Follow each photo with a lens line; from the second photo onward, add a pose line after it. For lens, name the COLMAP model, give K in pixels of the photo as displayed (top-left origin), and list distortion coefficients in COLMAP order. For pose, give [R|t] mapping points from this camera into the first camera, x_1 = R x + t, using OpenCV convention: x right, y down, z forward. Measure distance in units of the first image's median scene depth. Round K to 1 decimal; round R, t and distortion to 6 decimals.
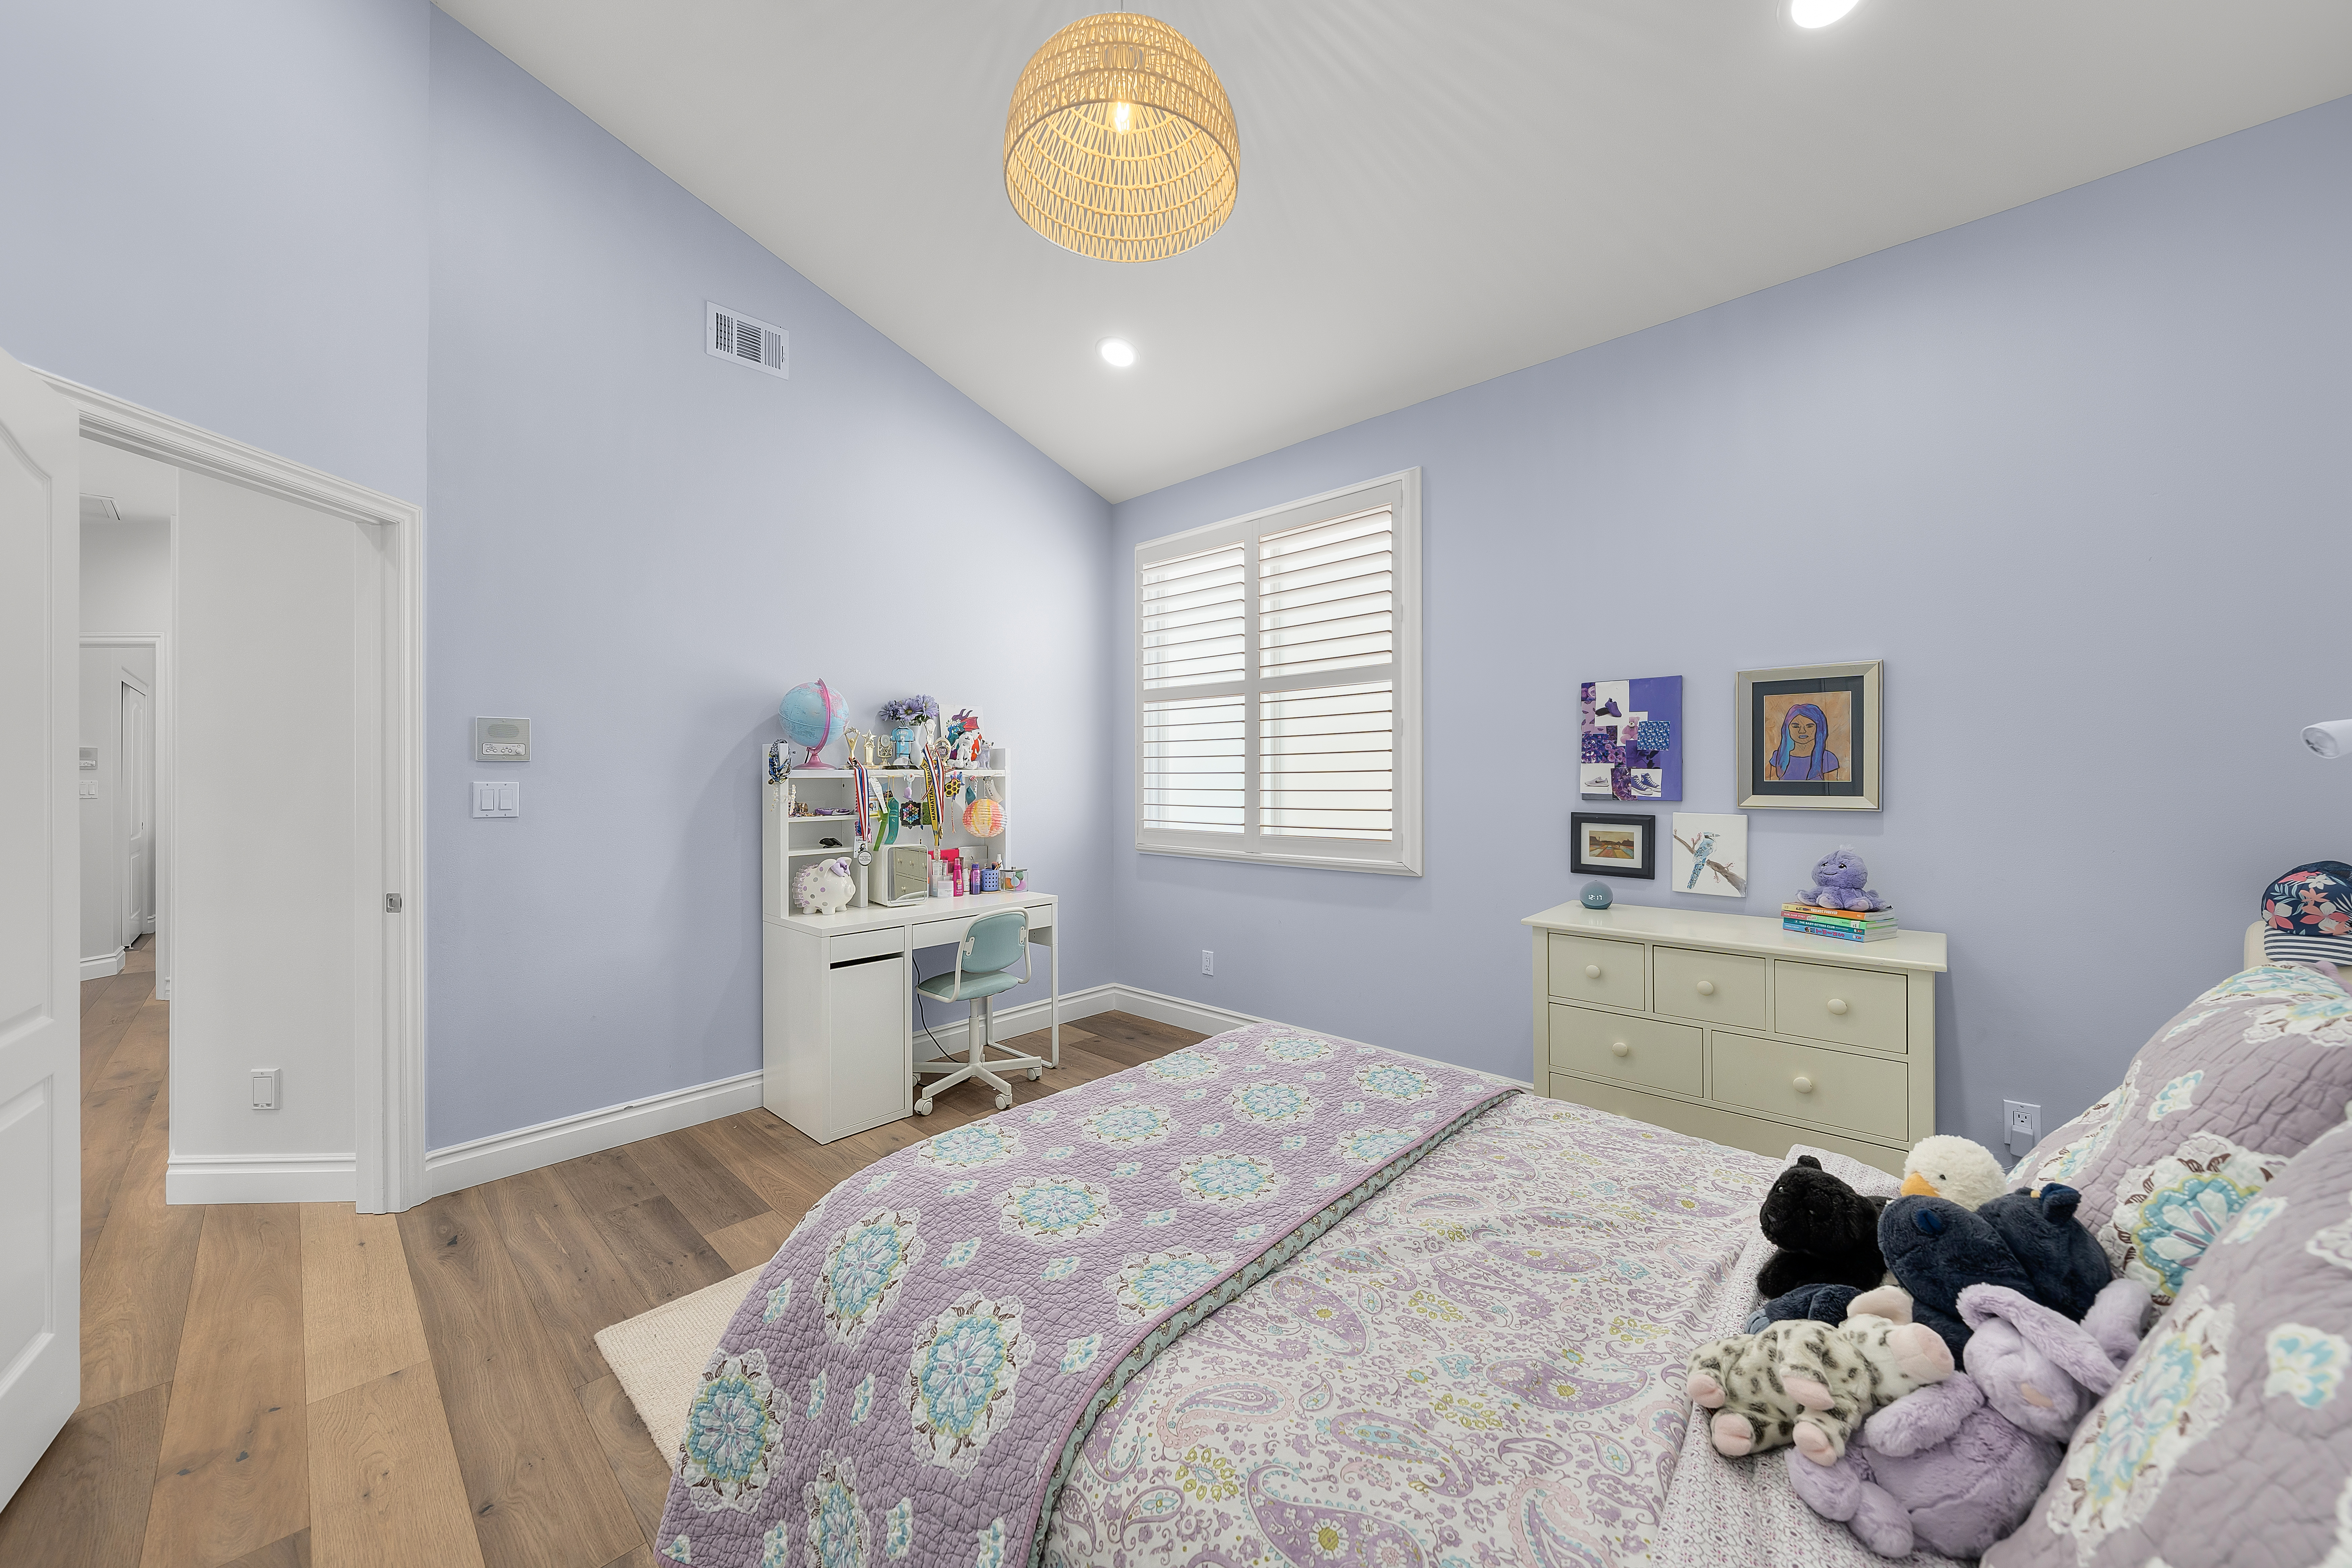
lens RADIAL K [[846.9, 0, 1178.9], [0, 846.9, 773.7], [0, 0, 1]] dist [0.000147, -0.000078]
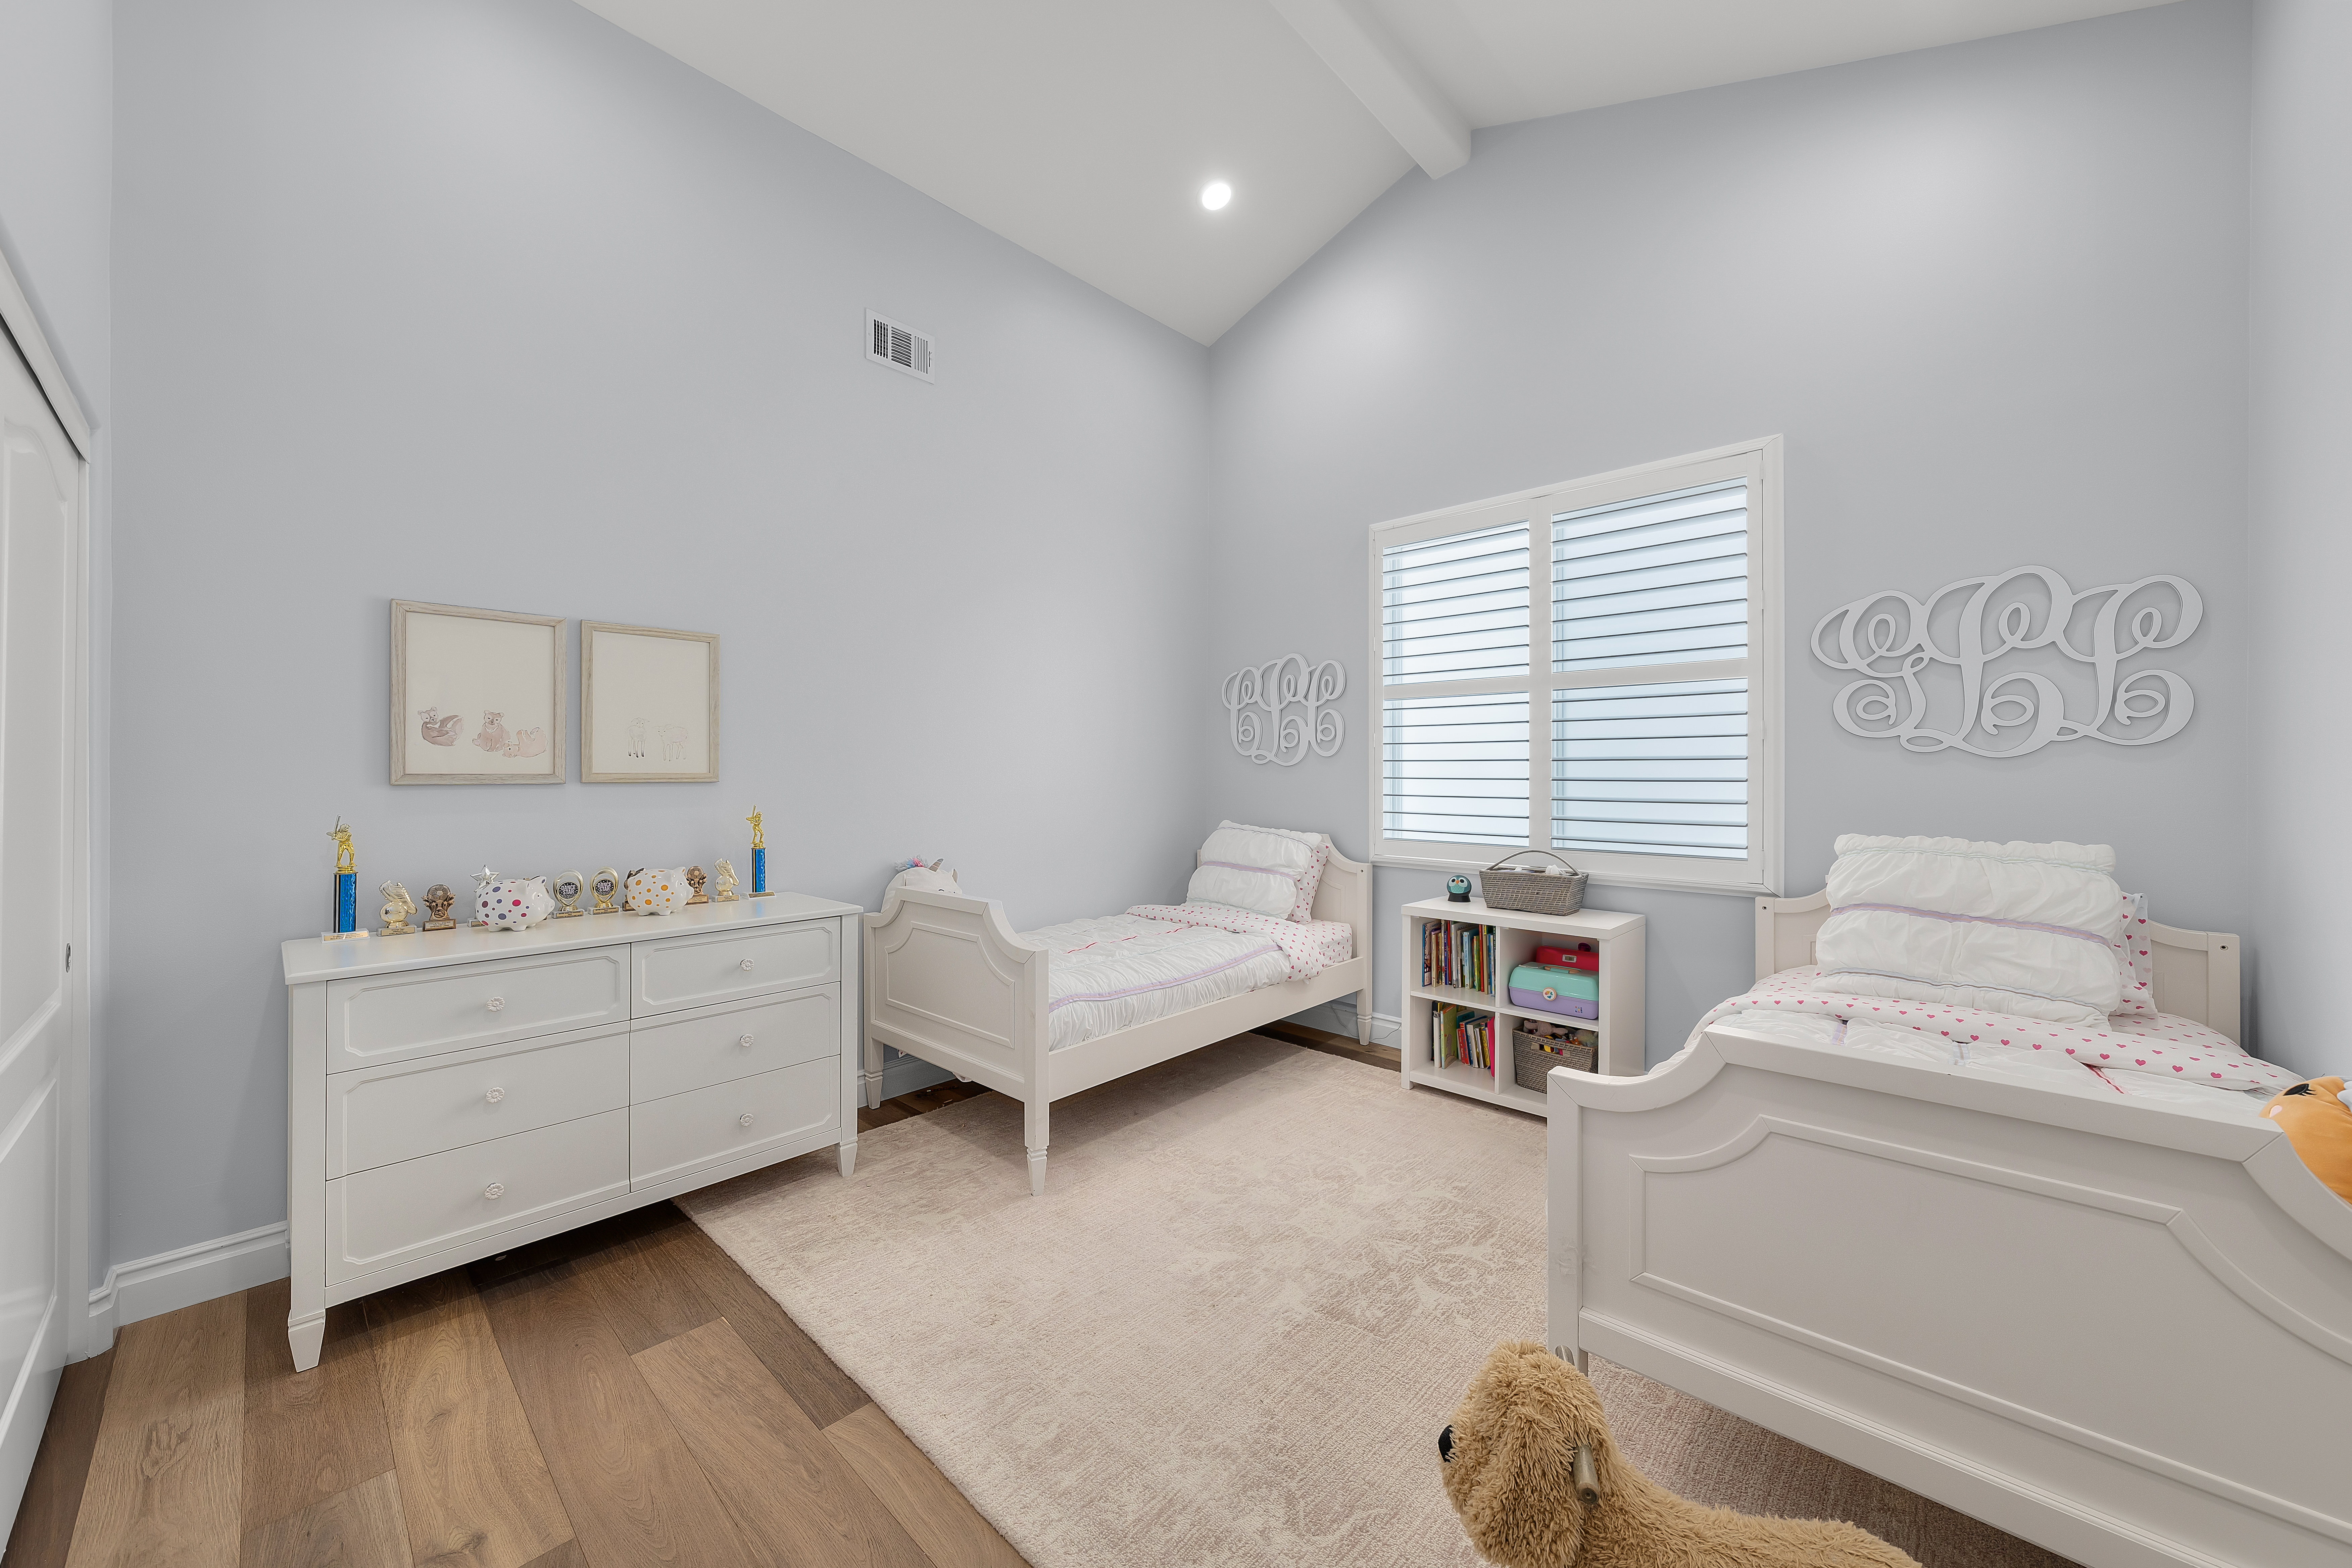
lens RADIAL K [[846.9, 0, 1176.9], [0, 846.9, 780.0], [0, 0, 1]] dist [0.000147, -0.000078]
pose [[0.999872, 0.009772, -0.012655, -0.388569], [-0.009642, 0.999900, 0.010313, -0.009006], [0.012755, -0.010190, 0.999867, 0.131139]]
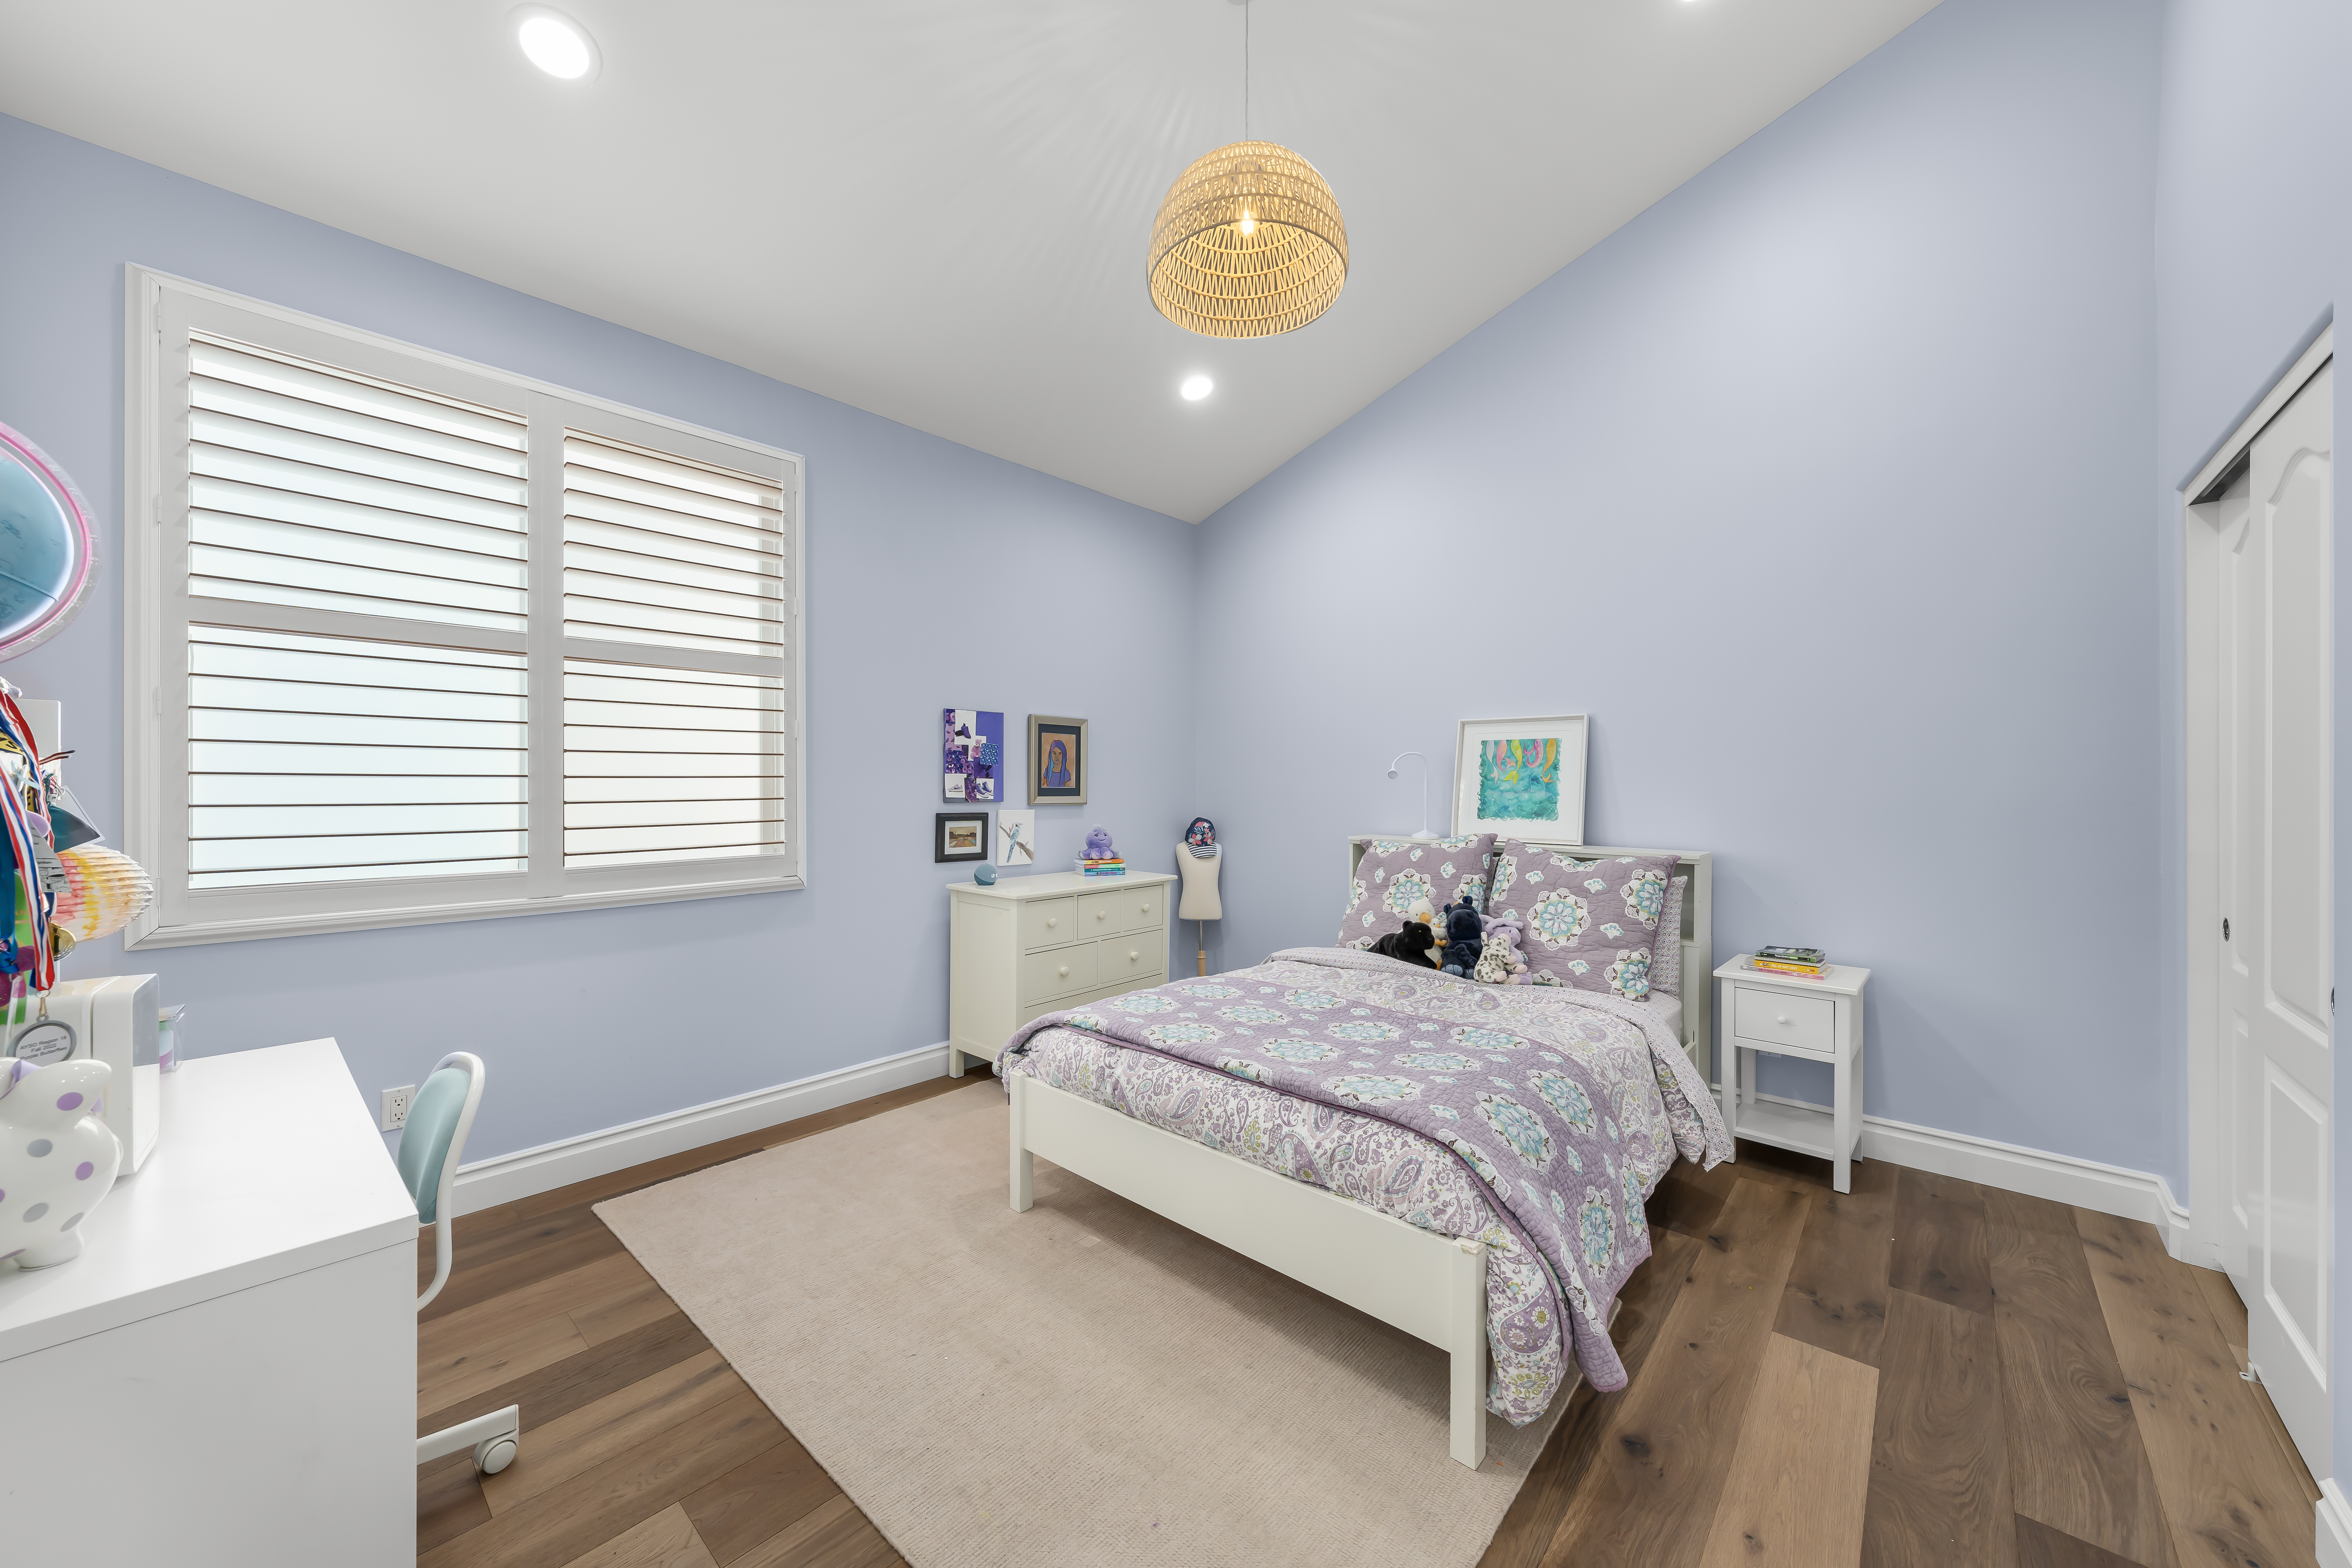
lens RADIAL K [[846.9, 0, 1181.6], [0, 846.9, 781.4], [0, 0, 1]] dist [0.000147, -0.000078]
pose [[-0.016482, 0.004414, 0.999854, -0.787226], [-0.007744, 0.999960, -0.004542, 0.002567], [-0.999834, -0.007818, -0.016447, 0.692365]]
